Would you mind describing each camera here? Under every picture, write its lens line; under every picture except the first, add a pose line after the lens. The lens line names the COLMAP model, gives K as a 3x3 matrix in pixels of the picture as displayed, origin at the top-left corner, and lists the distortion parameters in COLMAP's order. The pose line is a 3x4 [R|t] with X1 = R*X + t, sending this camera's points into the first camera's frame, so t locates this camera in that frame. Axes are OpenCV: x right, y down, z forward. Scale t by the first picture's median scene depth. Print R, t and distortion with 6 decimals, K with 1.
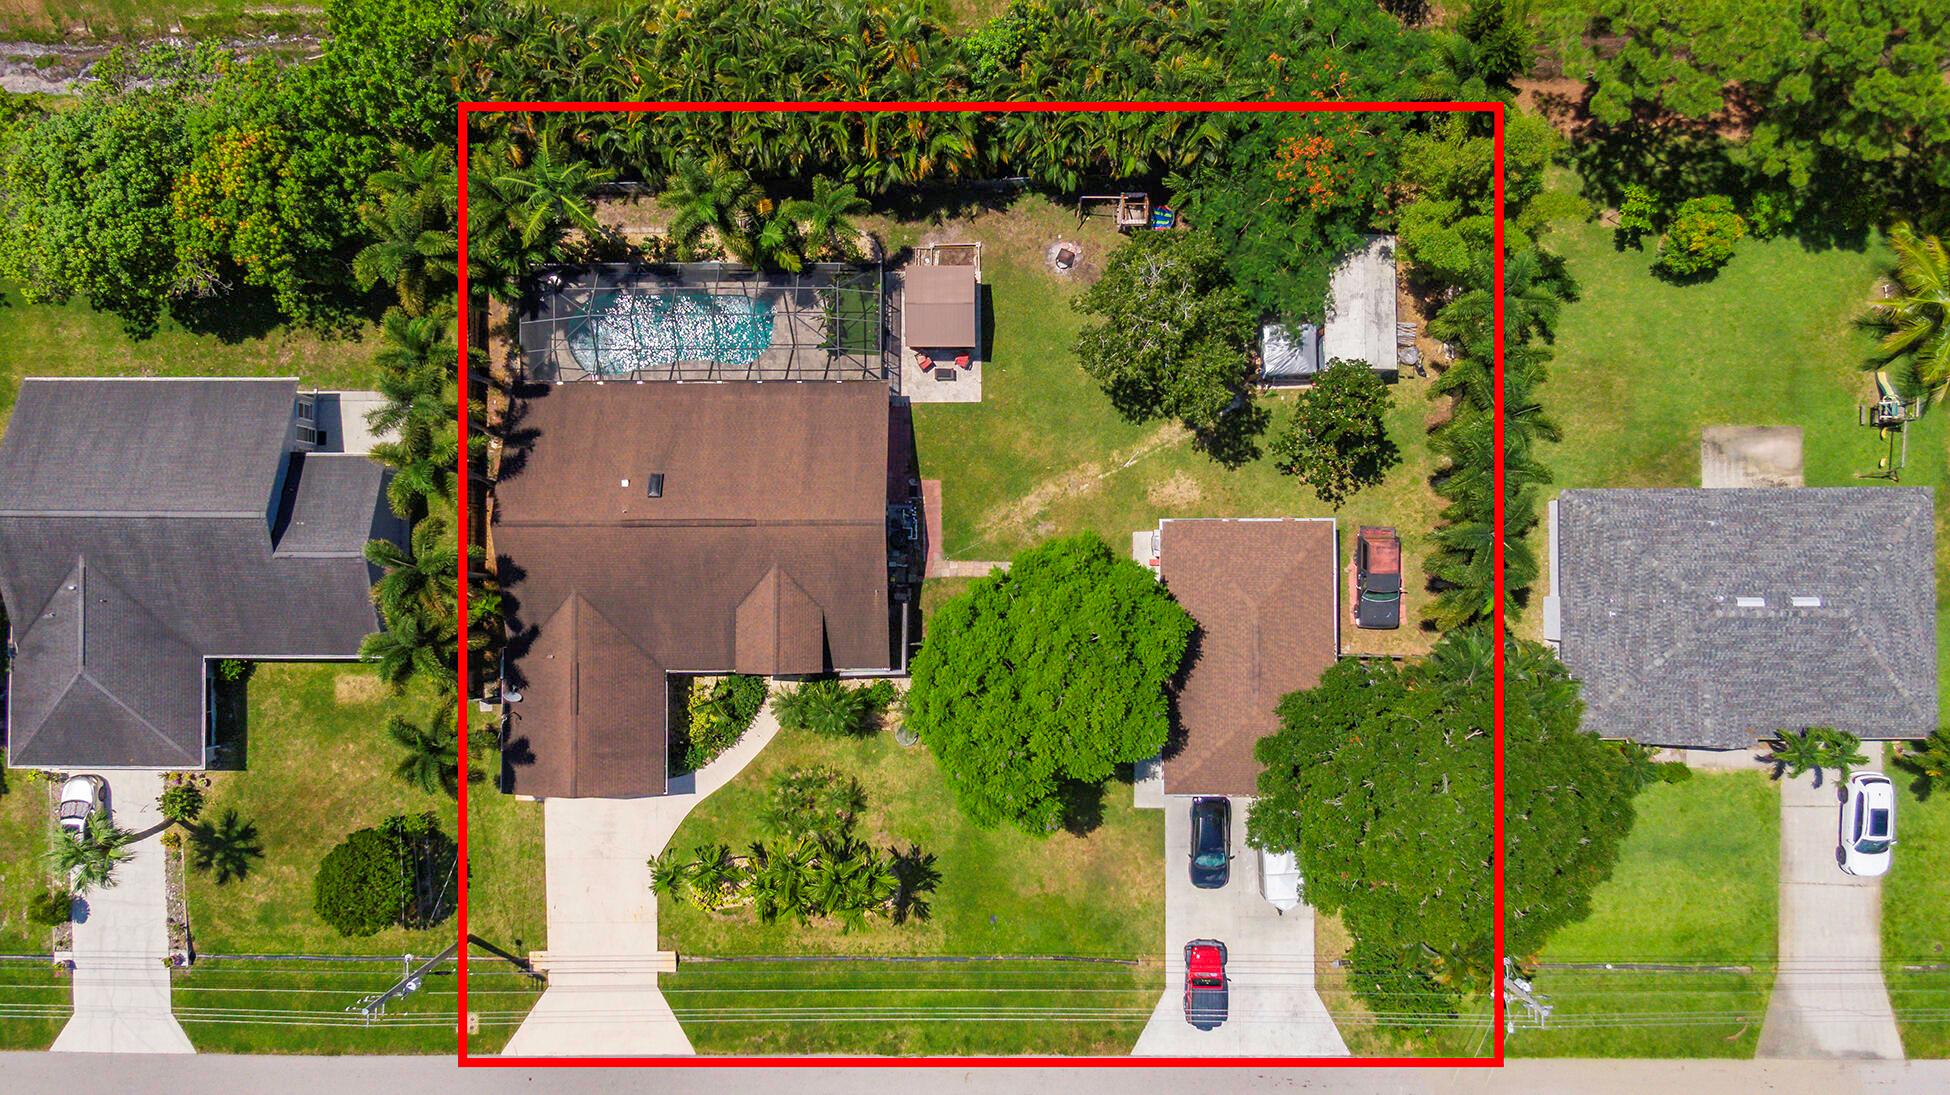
lens RADIAL K [[1351.0, 0, 975.0], [0, 1351.0, 547.5], [0, 0, 1]] dist [0.003484, -0.038763]
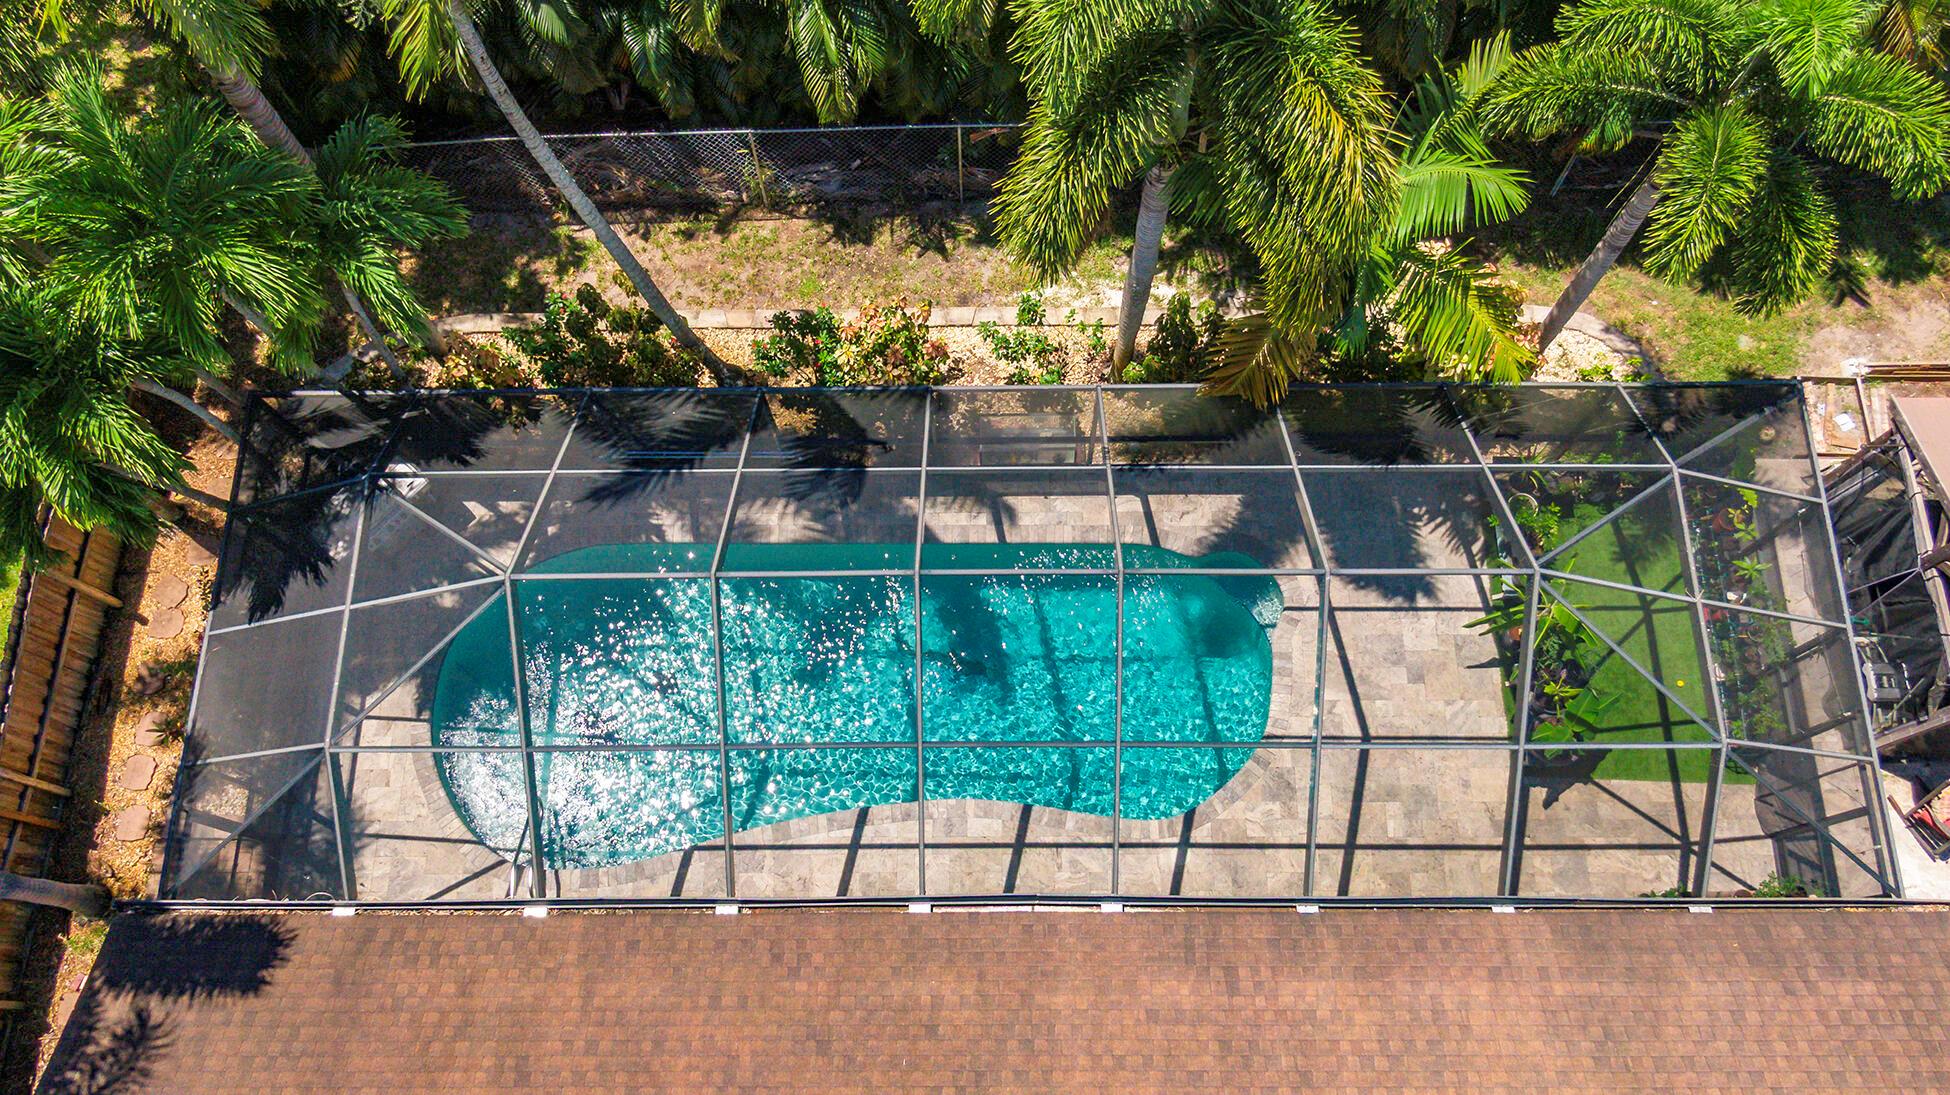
lens RADIAL K [[1370.7, 0, 975.0], [0, 1370.7, 547.5], [0, 0, 1]] dist [0.026115, -0.035933]
pose [[0.999991, 0.003759, -0.001766, -0.202783], [-0.004120, 0.951229, -0.308459, -0.106809], [0.000520, 0.308463, 0.951236, 0.755077]]
